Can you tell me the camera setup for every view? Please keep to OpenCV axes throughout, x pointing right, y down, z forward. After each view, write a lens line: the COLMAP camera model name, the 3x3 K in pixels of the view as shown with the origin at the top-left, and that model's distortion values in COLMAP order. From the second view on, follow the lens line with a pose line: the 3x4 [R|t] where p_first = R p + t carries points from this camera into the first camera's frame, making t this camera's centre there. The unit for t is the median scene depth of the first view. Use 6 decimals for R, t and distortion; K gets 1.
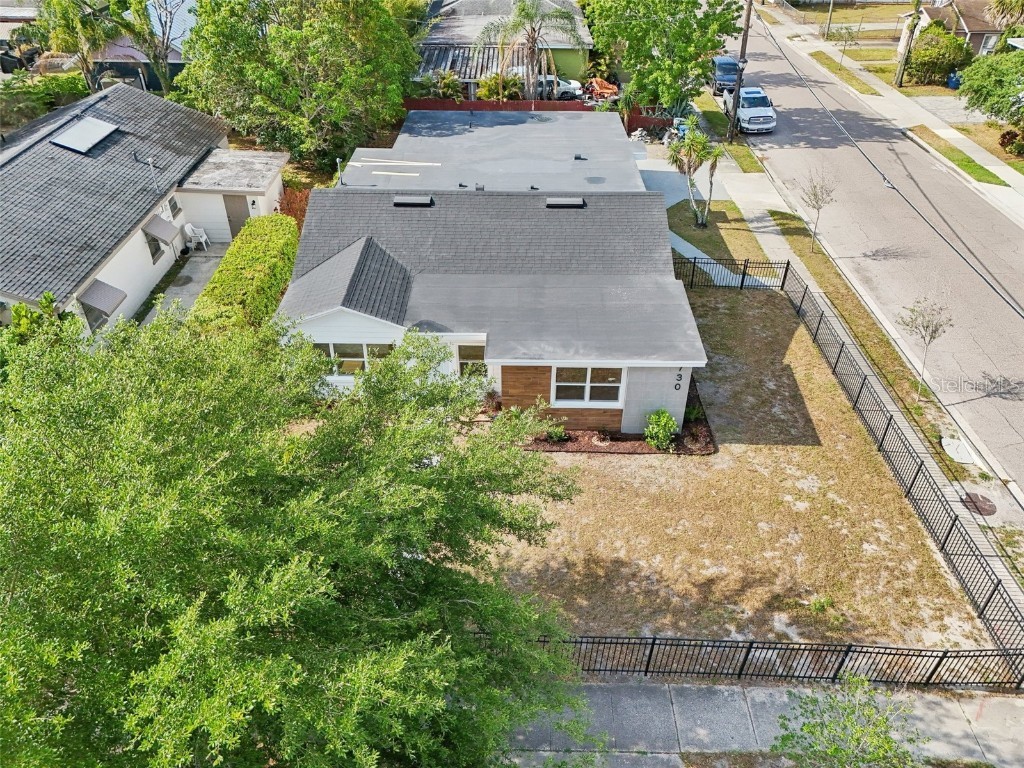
lens RADIAL K [[770.3, 0, 513.6], [0, 770.3, 377.7], [0, 0, 1]] dist [0.070073, -0.065711]
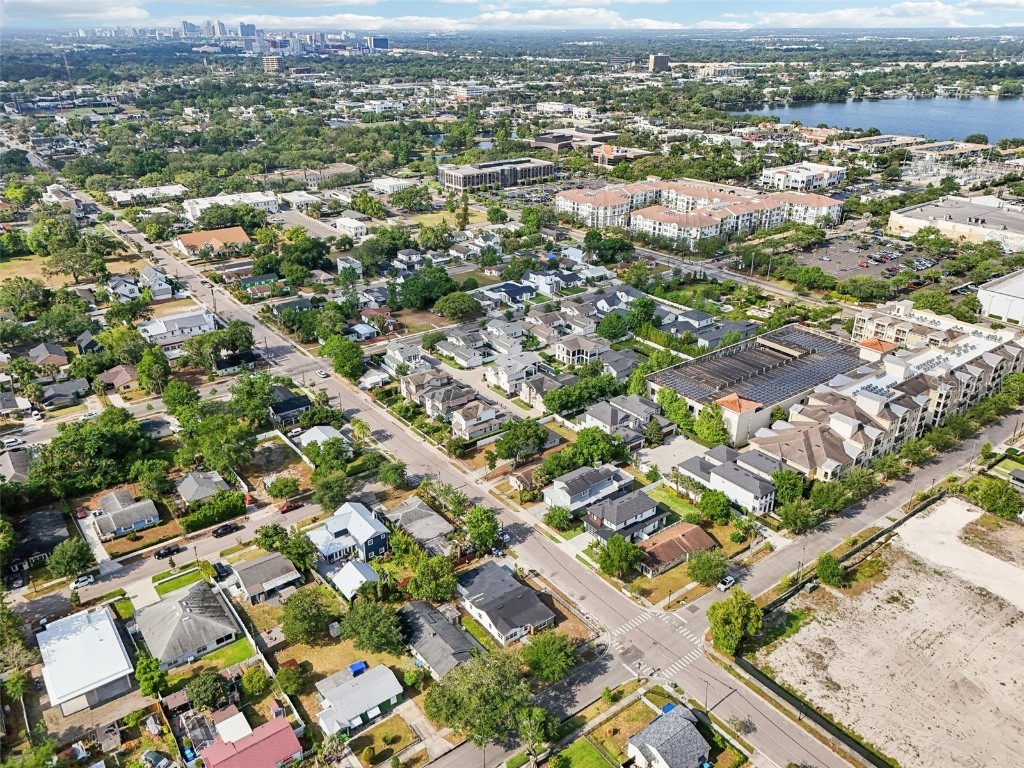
lens RADIAL K [[770.3, 0, 513.6], [0, 770.3, 377.7], [0, 0, 1]] dist [0.070073, -0.065711]
pose [[0.791956, -0.258549, 0.553135, -3.483330], [0.354747, 0.932171, -0.072194, -1.689350], [-0.496950, 0.253398, 0.829958, -5.398579]]
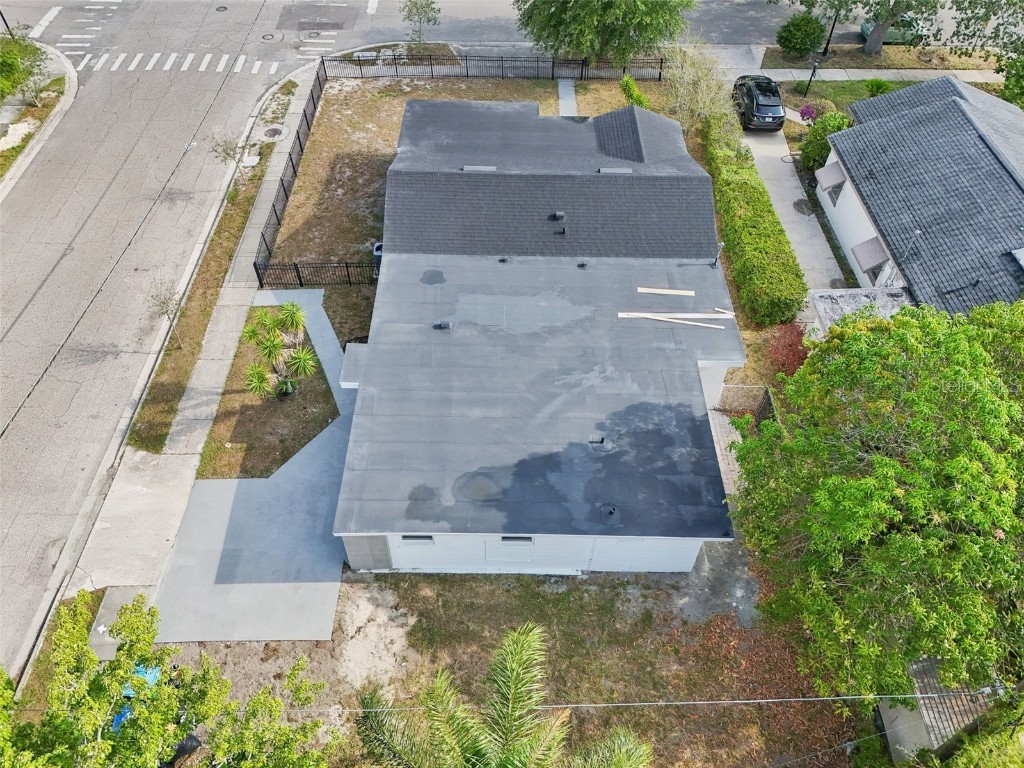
lens RADIAL K [[770.3, 0, 513.6], [0, 770.3, 377.7], [0, 0, 1]] dist [0.070073, -0.065711]
pose [[-0.999645, -0.012605, -0.023465, 0.047613], [-0.024824, 0.121516, 0.992279, -1.531658], [-0.009656, 0.992509, -0.121786, 1.686962]]
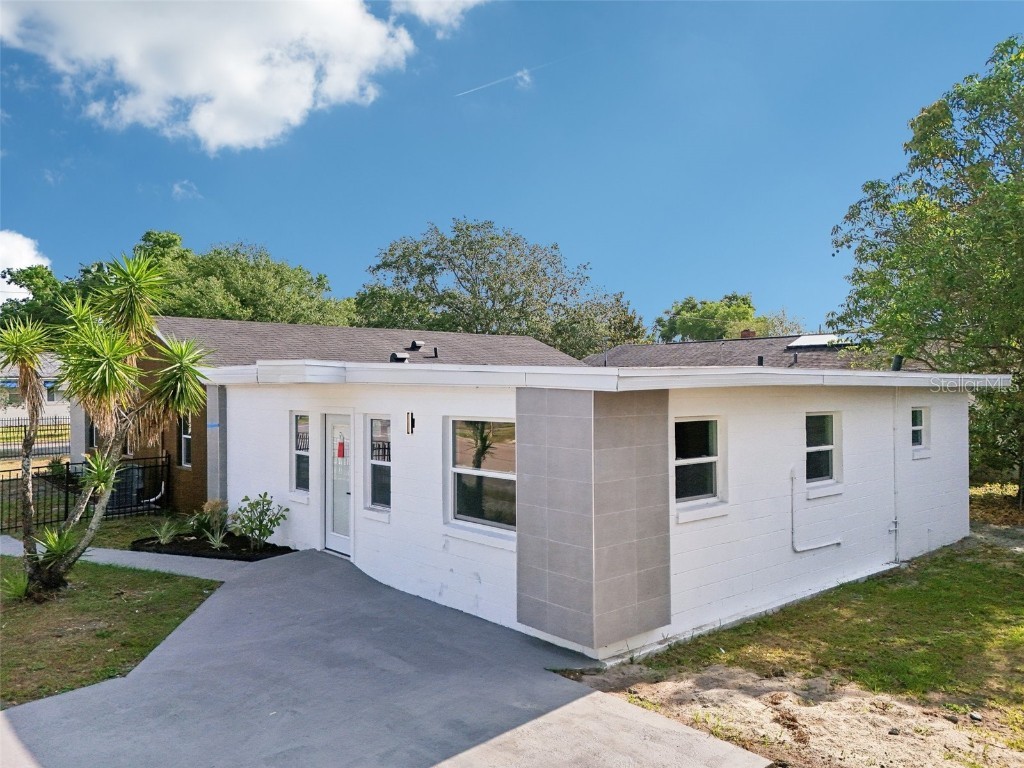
lens RADIAL K [[770.3, 0, 513.6], [0, 770.3, 377.7], [0, 0, 1]] dist [0.070073, -0.065711]
pose [[-0.744764, -0.017333, -0.667102, 0.481610], [-0.387465, 0.825130, 0.411134, -0.713352], [0.543320, 0.564677, -0.621243, 1.934760]]
